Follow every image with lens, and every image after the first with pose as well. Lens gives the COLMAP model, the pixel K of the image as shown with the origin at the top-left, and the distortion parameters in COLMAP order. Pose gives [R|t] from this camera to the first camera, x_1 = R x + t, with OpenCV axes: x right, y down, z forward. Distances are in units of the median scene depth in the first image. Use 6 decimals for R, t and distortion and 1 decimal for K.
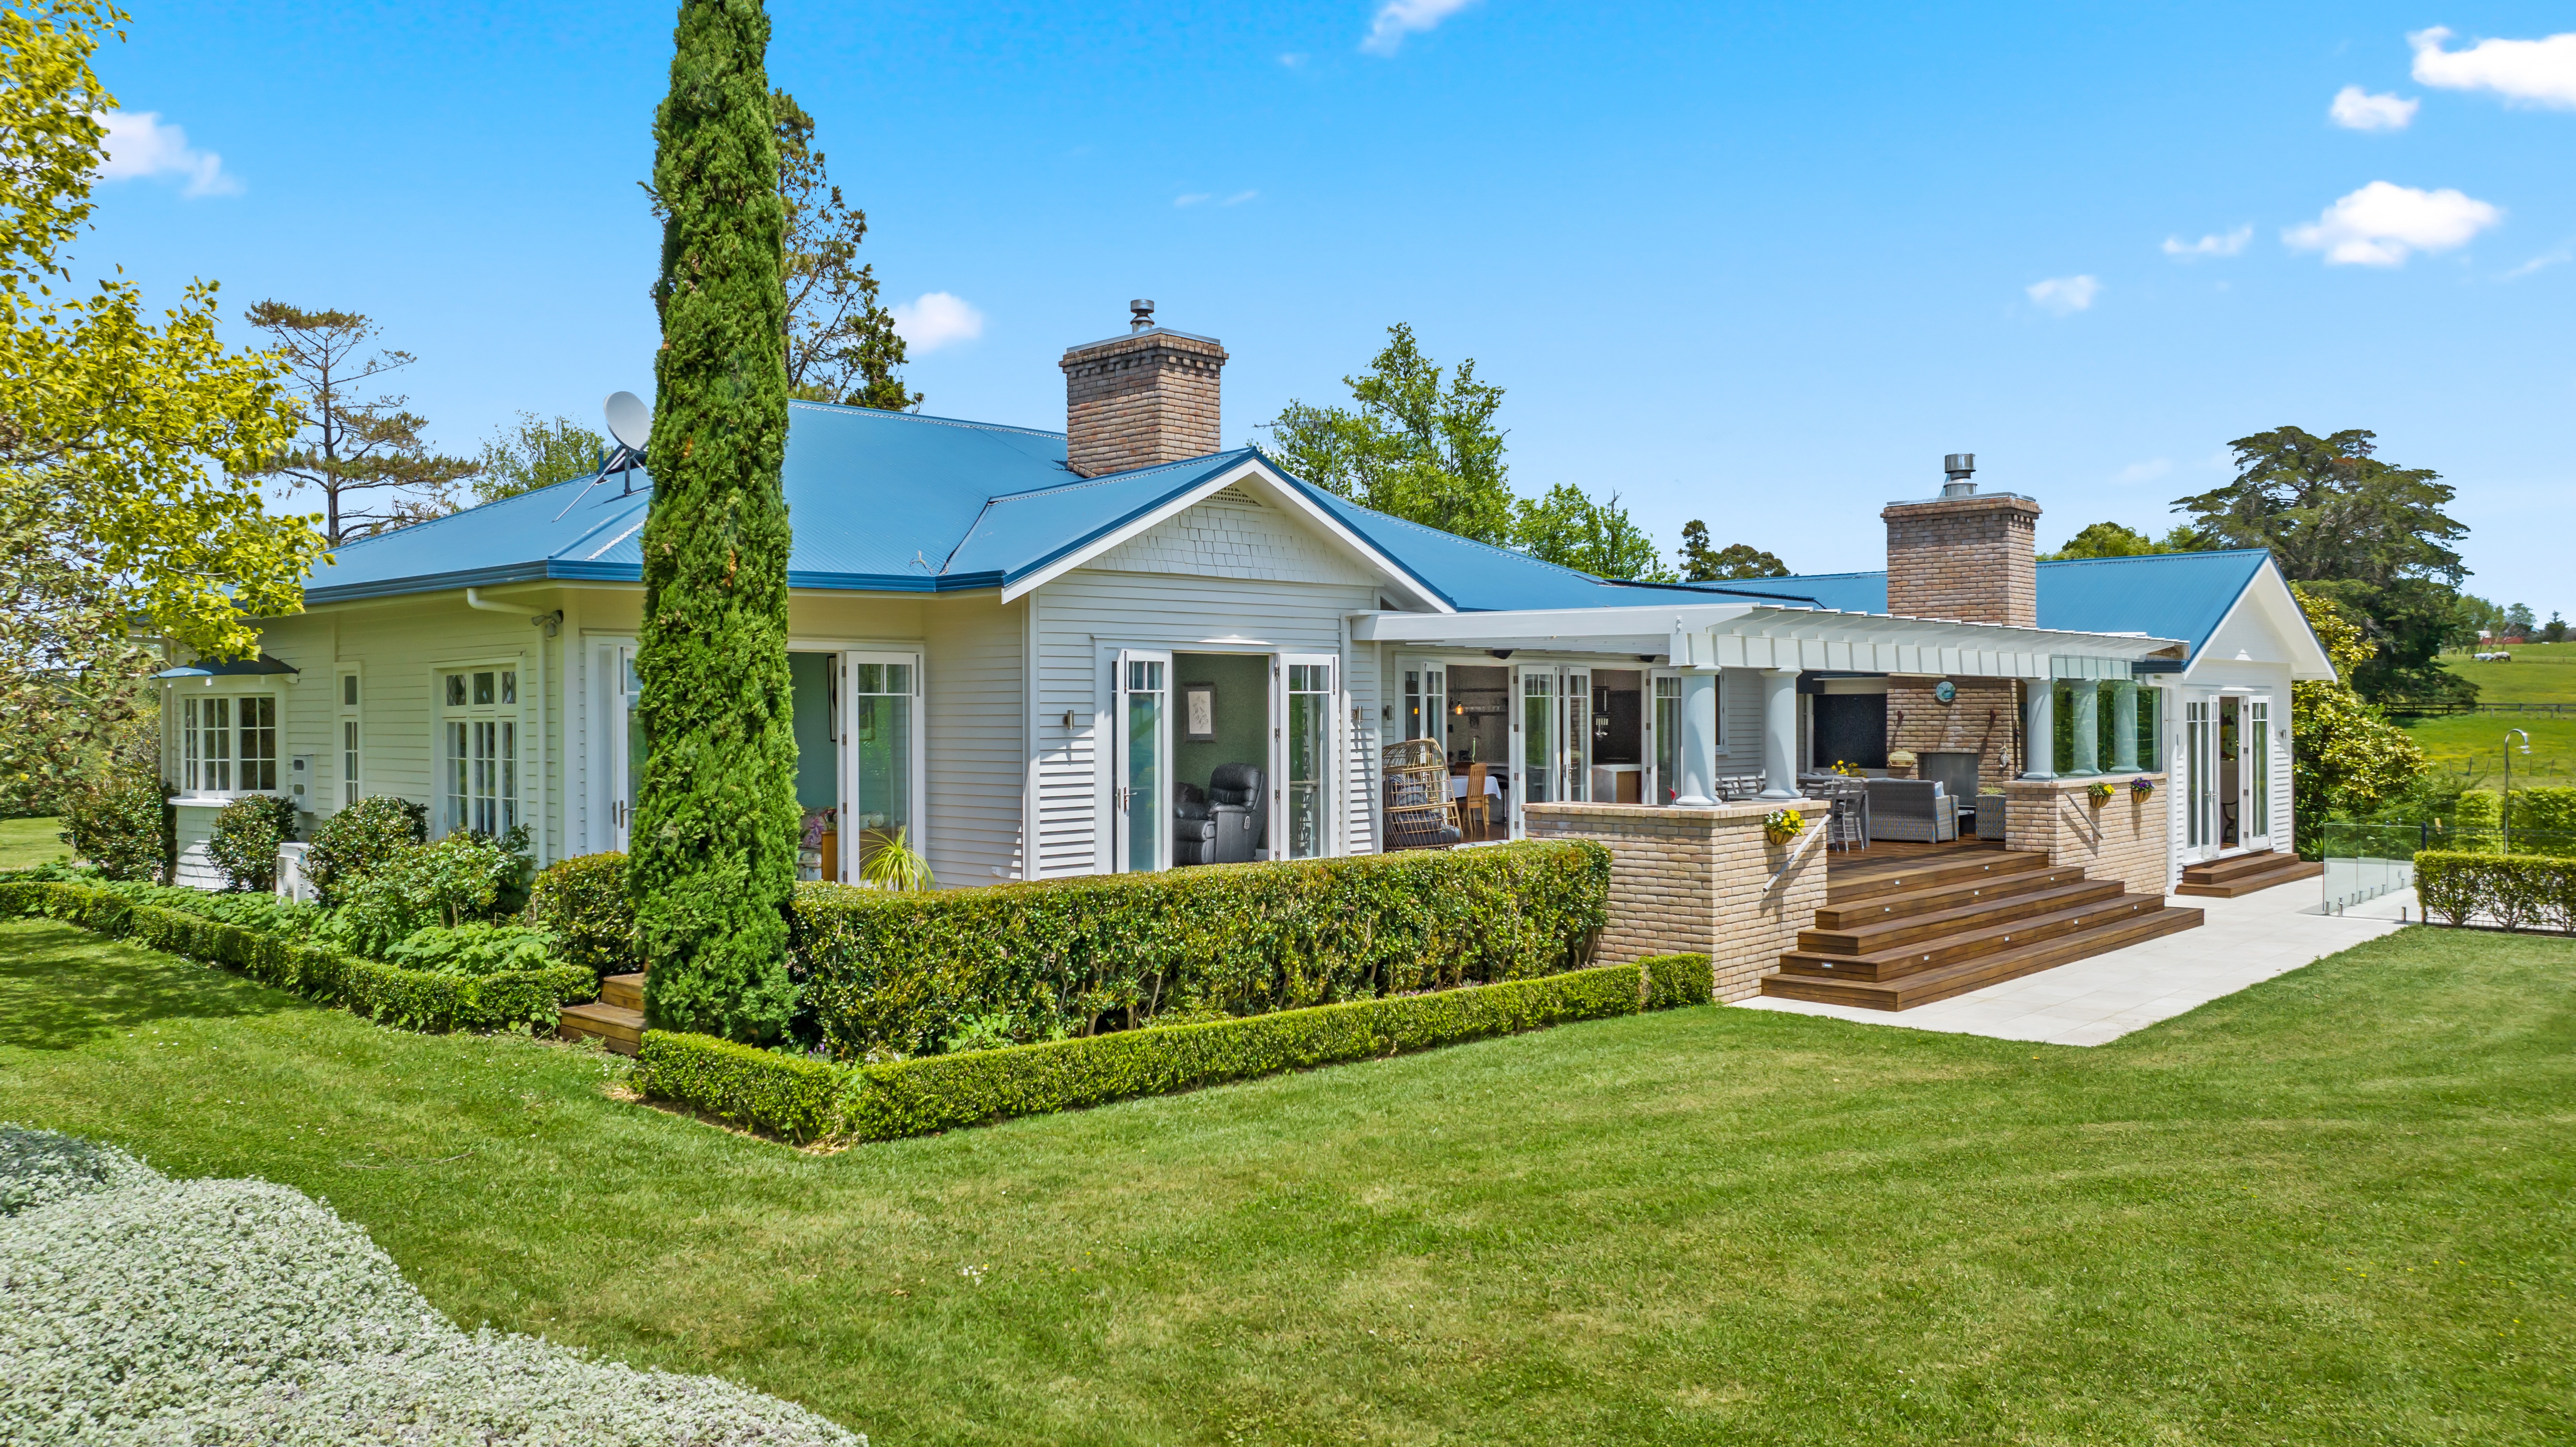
lens RADIAL K [[1815.9, 0, 1288.0], [0, 1815.9, 723.5], [0, 0, 1]] dist [-0.005910, 0.002744]
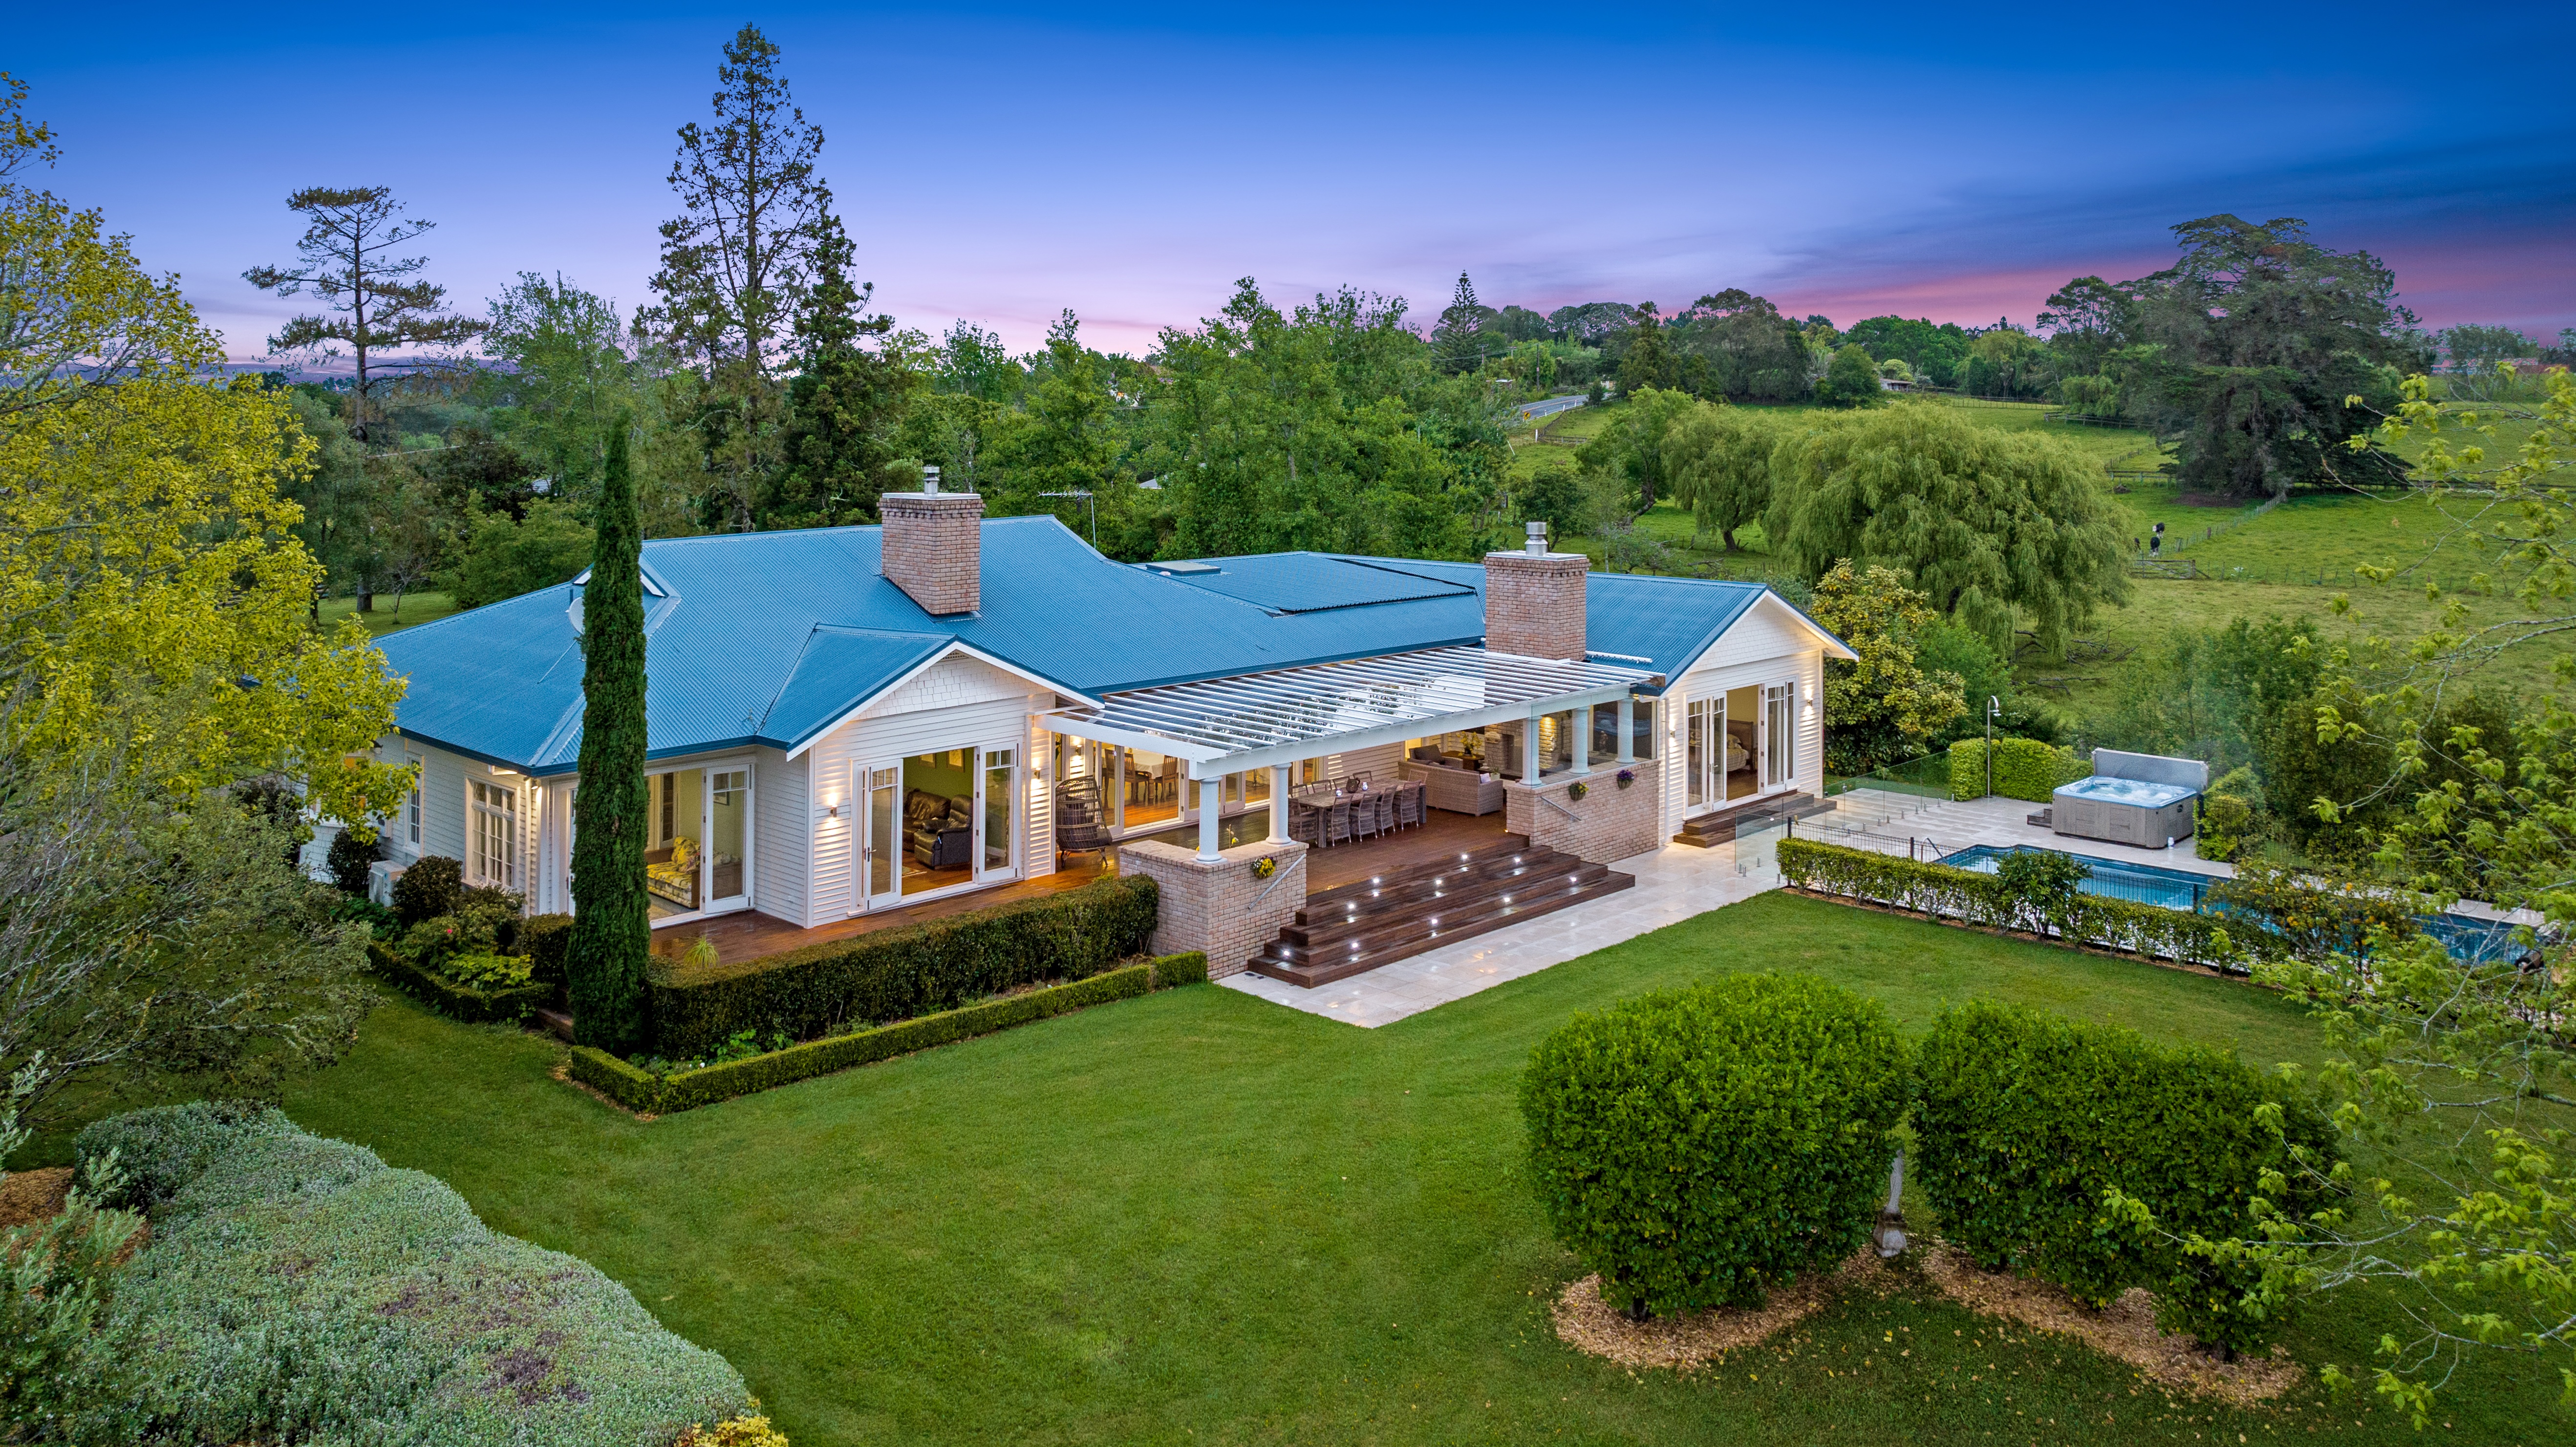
lens RADIAL K [[1879.8, 0, 1284.4], [0, 1879.8, 420.8], [0, 0, 1]] dist [0.020022, 0.000740]
pose [[0.999778, 0.010015, -0.018530, 0.176190], [-0.009993, 0.999949, 0.001324, -0.198934], [0.018542, -0.001139, 0.999827, -0.409455]]
